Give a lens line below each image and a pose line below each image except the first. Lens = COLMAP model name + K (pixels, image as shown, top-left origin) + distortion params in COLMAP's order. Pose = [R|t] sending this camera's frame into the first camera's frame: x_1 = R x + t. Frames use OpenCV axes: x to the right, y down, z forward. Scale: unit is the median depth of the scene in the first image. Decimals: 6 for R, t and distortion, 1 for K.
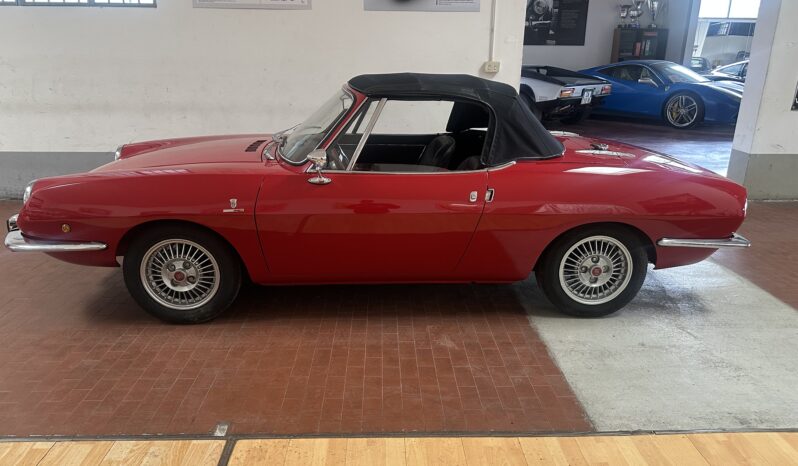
lens RADIAL K [[555.5, 0, 399.0], [0, 555.5, 233.0], [0, 0, 1]] dist [0.109993, -0.172710]
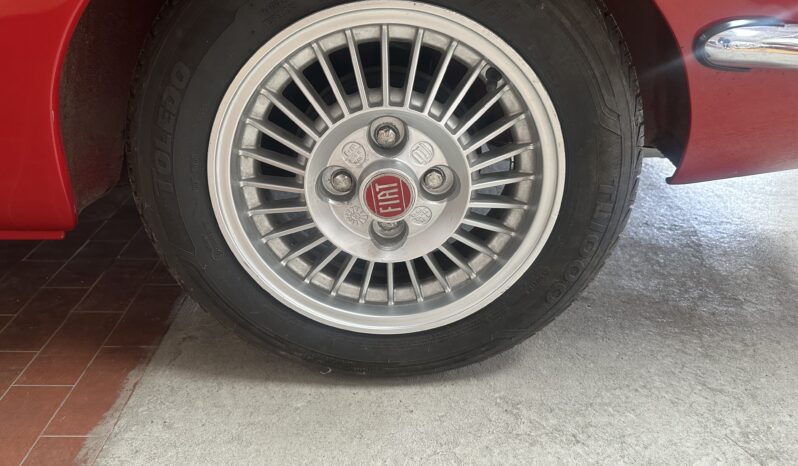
lens RADIAL K [[555.5, 0, 399.0], [0, 555.5, 233.0], [0, 0, 1]] dist [0.109993, -0.172710]
pose [[0.999594, 0.010118, -0.026633, 0.356273], [-0.005207, 0.983951, 0.178364, 0.045061], [0.028011, -0.178153, 0.983604, 0.784584]]
